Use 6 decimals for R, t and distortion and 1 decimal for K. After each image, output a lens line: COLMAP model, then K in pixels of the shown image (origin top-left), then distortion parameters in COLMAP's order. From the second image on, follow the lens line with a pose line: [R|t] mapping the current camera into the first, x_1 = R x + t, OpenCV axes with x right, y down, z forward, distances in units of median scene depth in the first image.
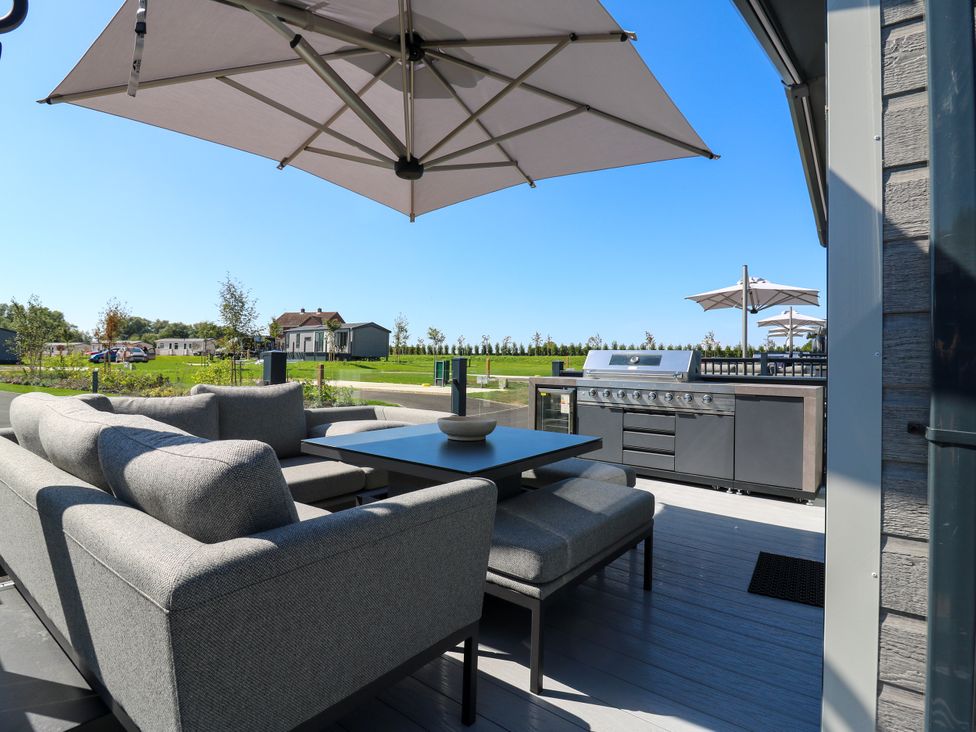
lens RADIAL K [[519.2, 0, 494.2], [0, 519.2, 351.8], [0, 0, 1]] dist [0.004873, 0.000125]
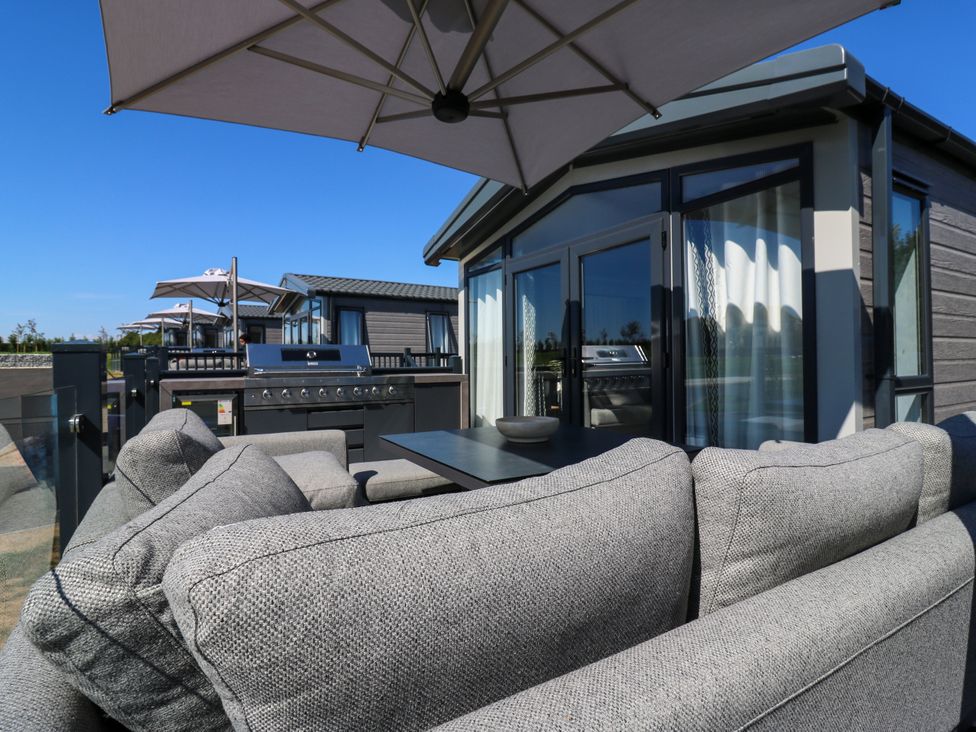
lens RADIAL K [[519.2, 0, 494.2], [0, 519.2, 351.8], [0, 0, 1]] dist [0.004873, 0.000125]
pose [[0.366438, -0.006116, 0.930422, -0.431234], [-0.004929, 0.999952, 0.008514, 0.000905], [-0.930429, -0.007706, 0.366390, 0.328595]]
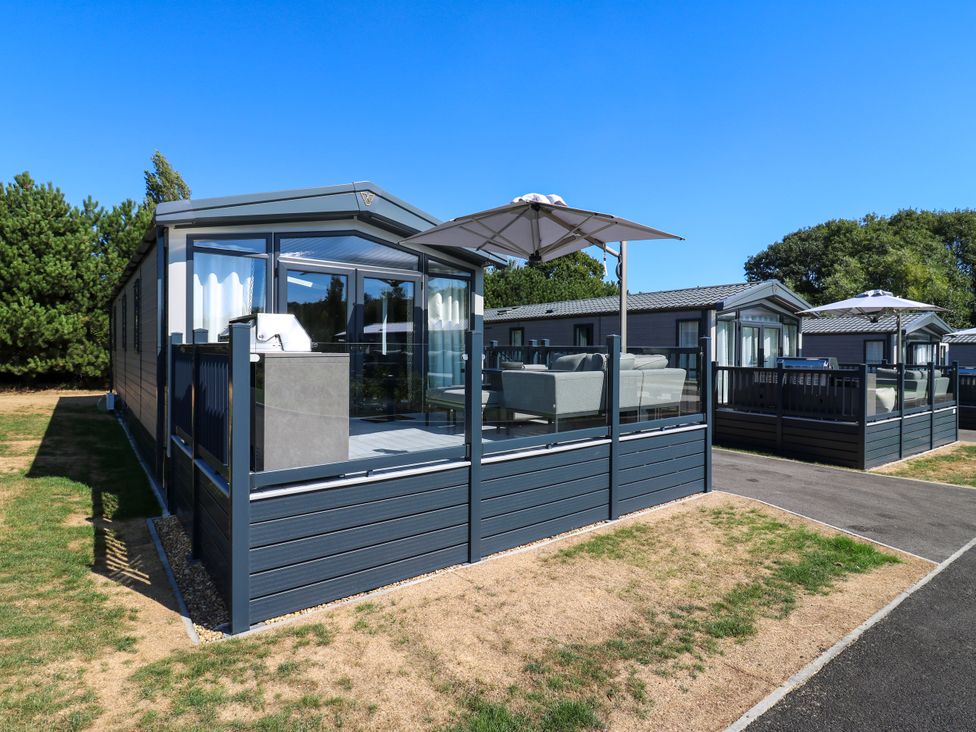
lens RADIAL K [[519.2, 0, 494.2], [0, 519.2, 351.8], [0, 0, 1]] dist [0.004873, 0.000125]
pose [[-0.970512, -0.027231, 0.239508, -0.269423], [-0.030370, 0.999494, -0.009427, 0.046526], [-0.239130, -0.016423, -0.970849, 1.647319]]
